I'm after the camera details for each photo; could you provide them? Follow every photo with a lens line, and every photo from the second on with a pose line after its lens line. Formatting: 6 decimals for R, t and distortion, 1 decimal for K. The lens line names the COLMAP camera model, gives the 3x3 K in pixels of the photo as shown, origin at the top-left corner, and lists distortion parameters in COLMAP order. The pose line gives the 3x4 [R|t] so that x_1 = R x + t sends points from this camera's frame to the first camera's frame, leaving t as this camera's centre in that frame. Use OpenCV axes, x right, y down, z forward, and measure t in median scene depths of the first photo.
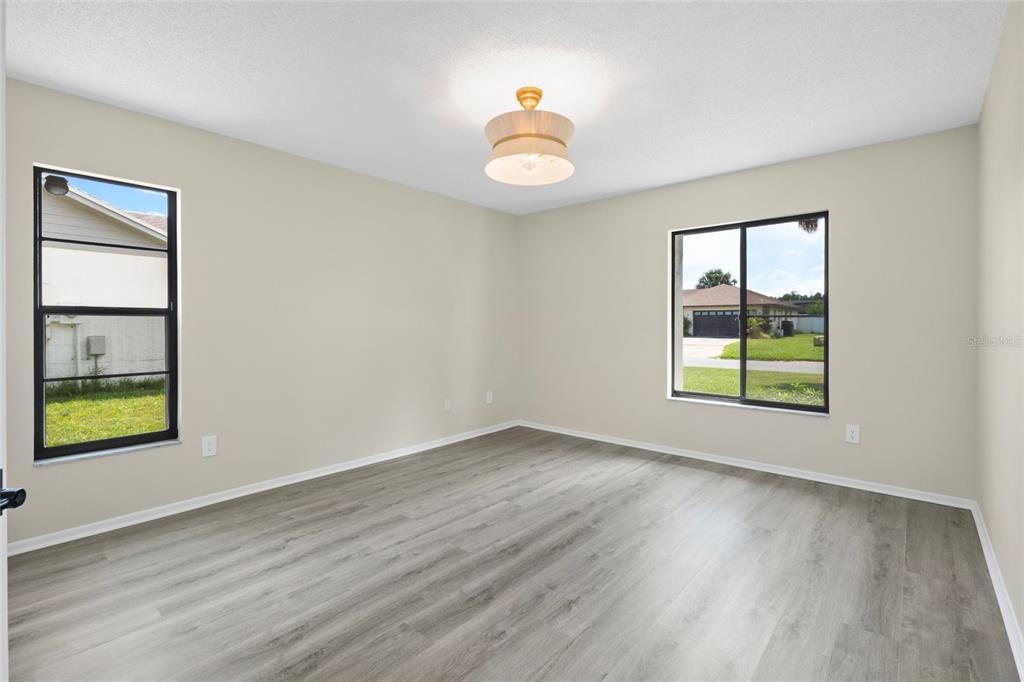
lens RADIAL K [[468.2, 0, 512.3], [0, 468.2, 331.8], [0, 0, 1]] dist [-0.000867, -0.000422]
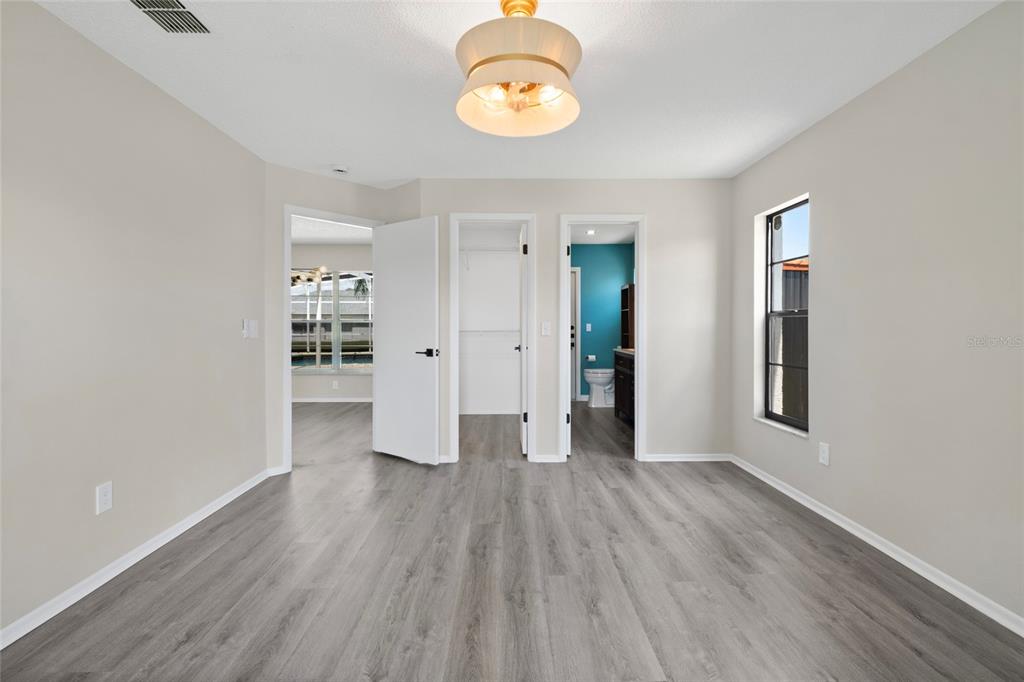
lens RADIAL K [[468.2, 0, 513.6], [0, 468.2, 333.2], [0, 0, 1]] dist [-0.000867, -0.000422]
pose [[-0.746367, 0.011841, -0.665429, 0.554878], [-0.009984, 0.999530, 0.028985, -0.021823], [0.665460, 0.028278, -0.745898, 1.625653]]
